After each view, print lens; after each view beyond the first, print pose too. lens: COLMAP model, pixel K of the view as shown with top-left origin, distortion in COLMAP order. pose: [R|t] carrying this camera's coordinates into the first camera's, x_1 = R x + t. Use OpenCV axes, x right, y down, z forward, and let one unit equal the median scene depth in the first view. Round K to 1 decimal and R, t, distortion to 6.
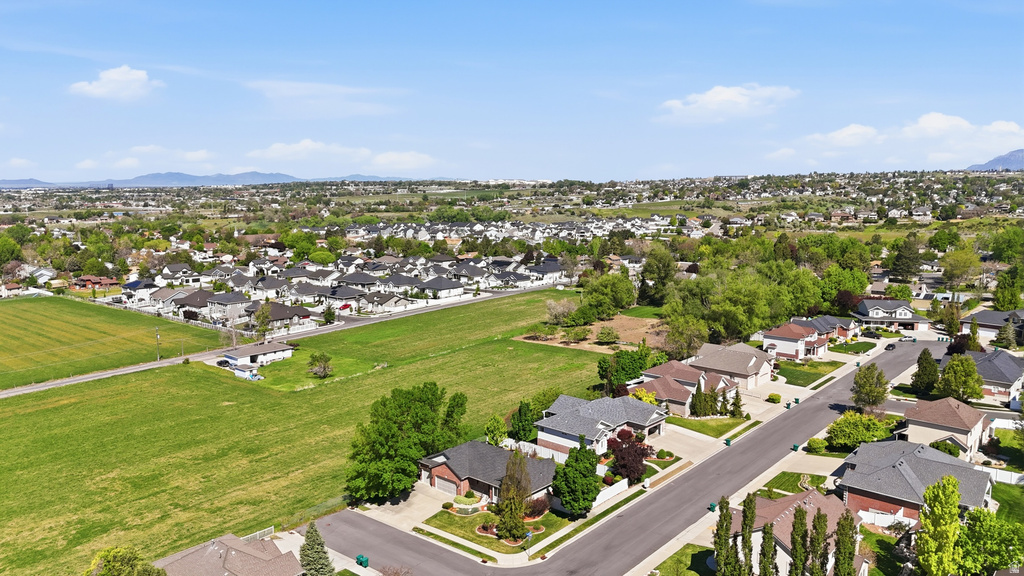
lens RADIAL K [[752.2, 0, 513.2], [0, 752.2, 286.4], [0, 0, 1]] dist [0.077861, -0.072399]
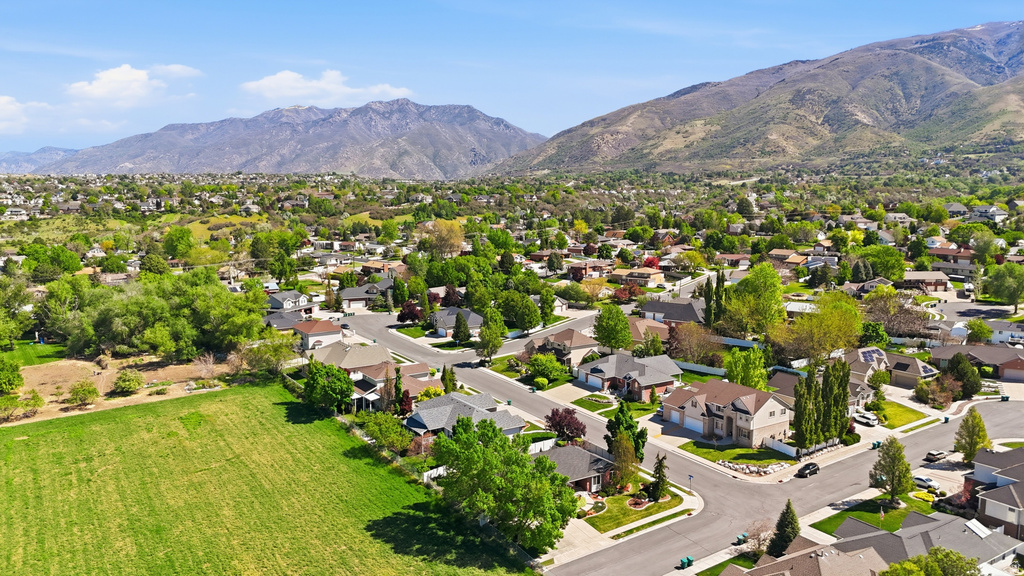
lens RADIAL K [[752.2, 0, 514.7], [0, 752.2, 289.0], [0, 0, 1]] dist [0.077861, -0.072399]
pose [[0.262790, -0.130888, 0.955934, -0.579786], [0.129210, 0.986606, 0.099567, -0.064168], [-0.956162, 0.097351, 0.276182, 0.442054]]
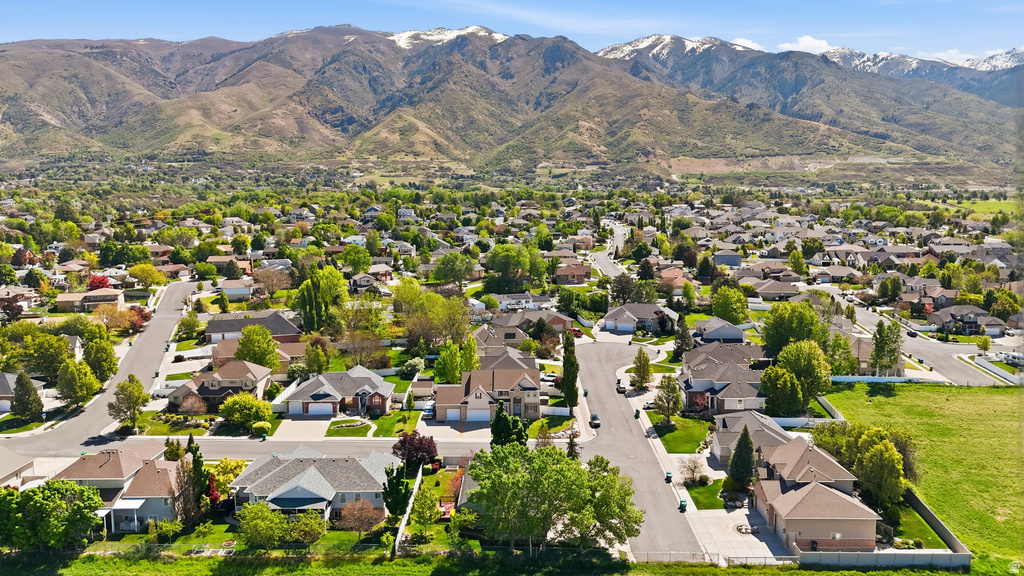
lens RADIAL K [[752.2, 0, 515.6], [0, 752.2, 287.0], [0, 0, 1]] dist [0.077861, -0.072399]
pose [[-0.655556, -0.094201, 0.749248, -0.437565], [0.102733, 0.971839, 0.212073, -0.125860], [-0.748126, 0.215999, -0.627417, 0.920032]]
